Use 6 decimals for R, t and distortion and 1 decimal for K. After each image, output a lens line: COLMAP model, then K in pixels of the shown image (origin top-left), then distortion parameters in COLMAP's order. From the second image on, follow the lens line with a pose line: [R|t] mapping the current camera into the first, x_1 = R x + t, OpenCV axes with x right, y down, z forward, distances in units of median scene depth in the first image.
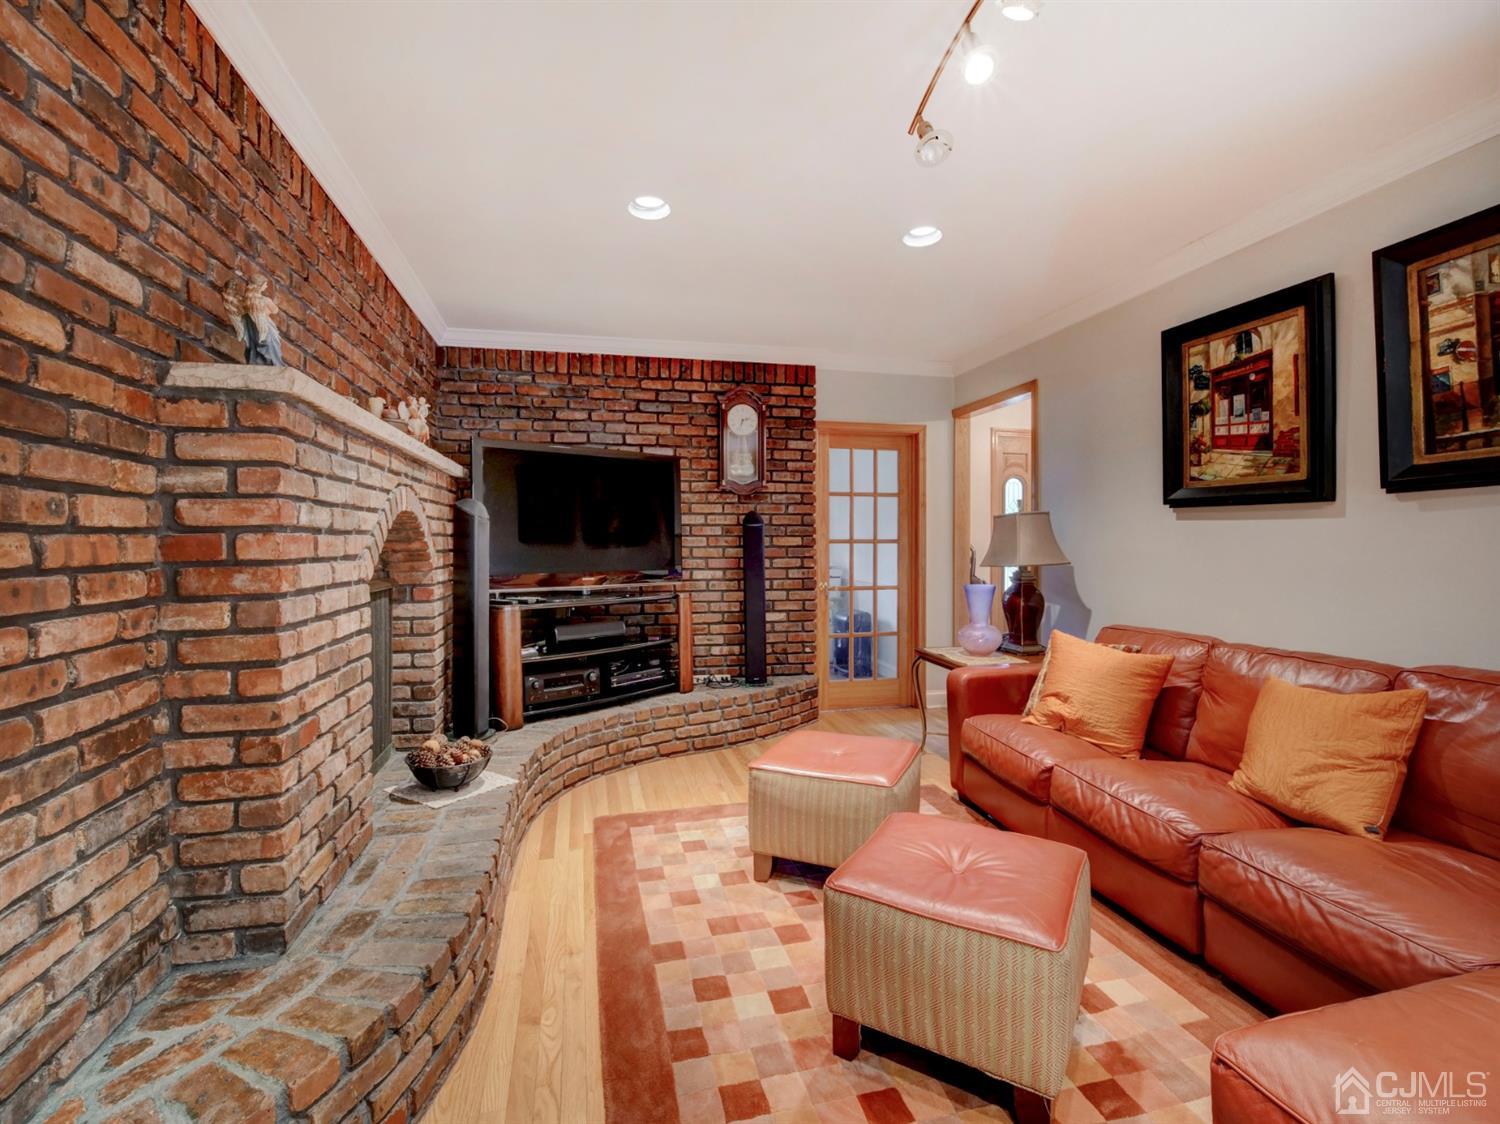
lens RADIAL K [[697.1, 0, 747.5], [0, 697.1, 548.7], [0, 0, 1]] dist [-0.010937, -0.000677]
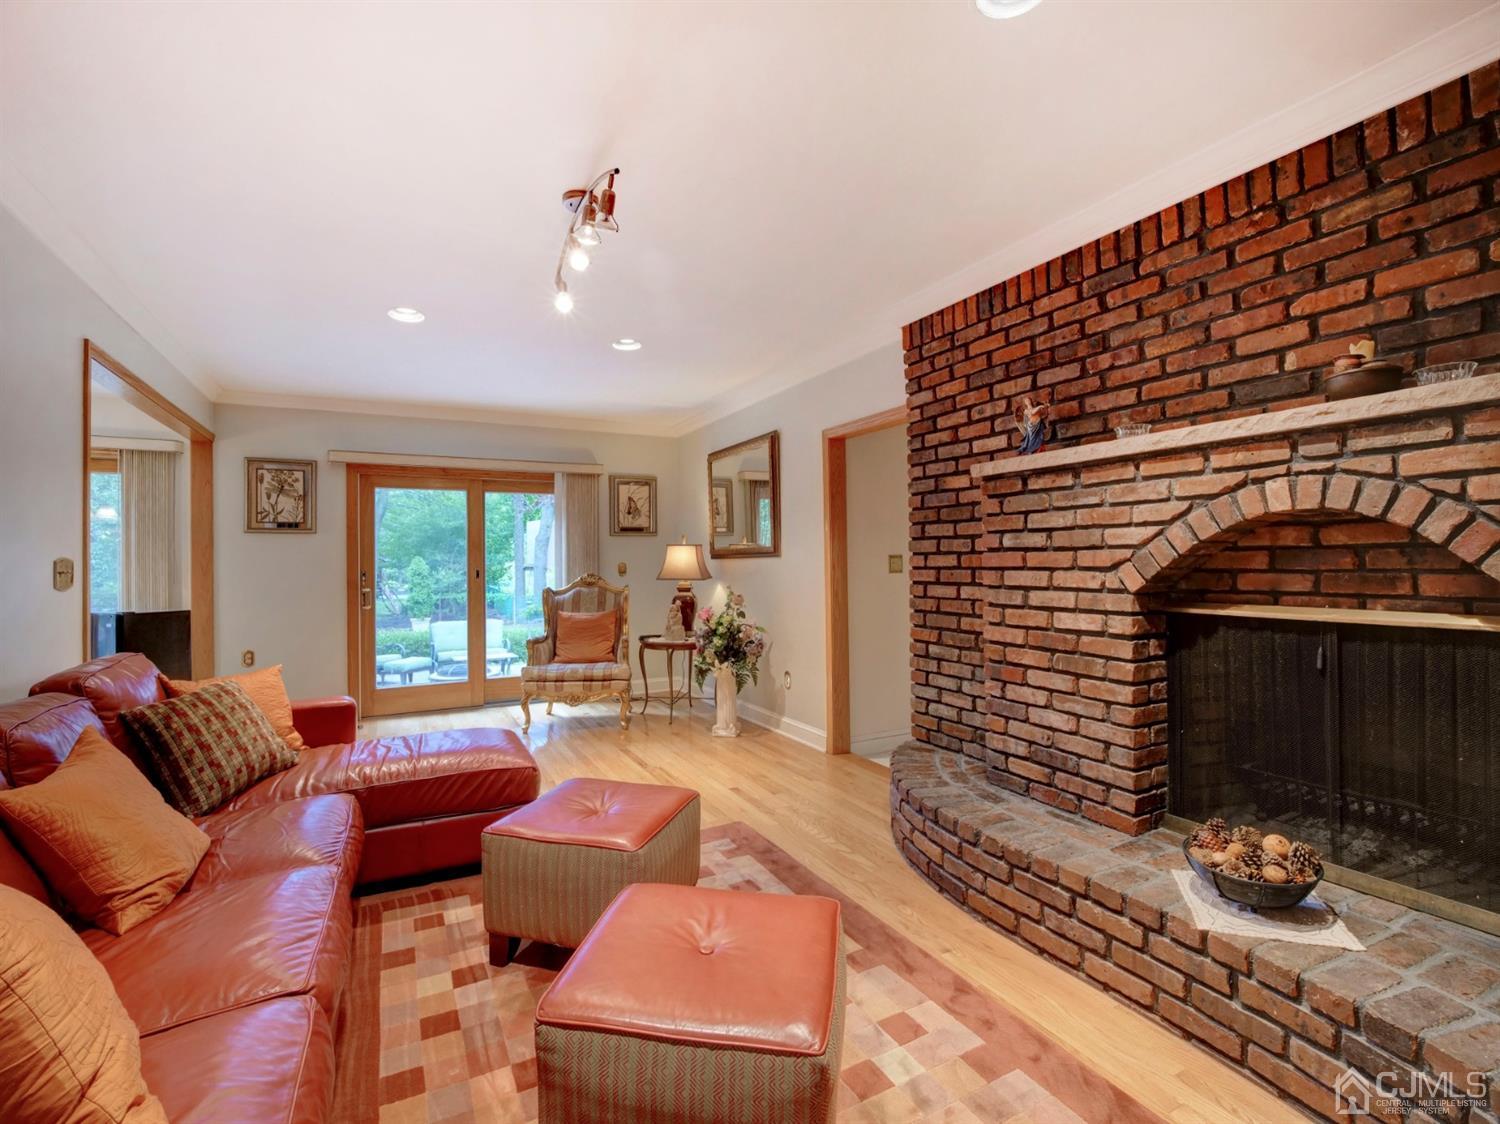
lens RADIAL K [[697.1, 0, 747.5], [0, 697.1, 548.7], [0, 0, 1]] dist [-0.010937, -0.000677]
pose [[-0.969747, 0.009336, -0.243934, 0.403725], [0.011147, 0.999920, -0.006048, -0.029708], [0.243858, -0.008584, -0.969773, 2.709220]]
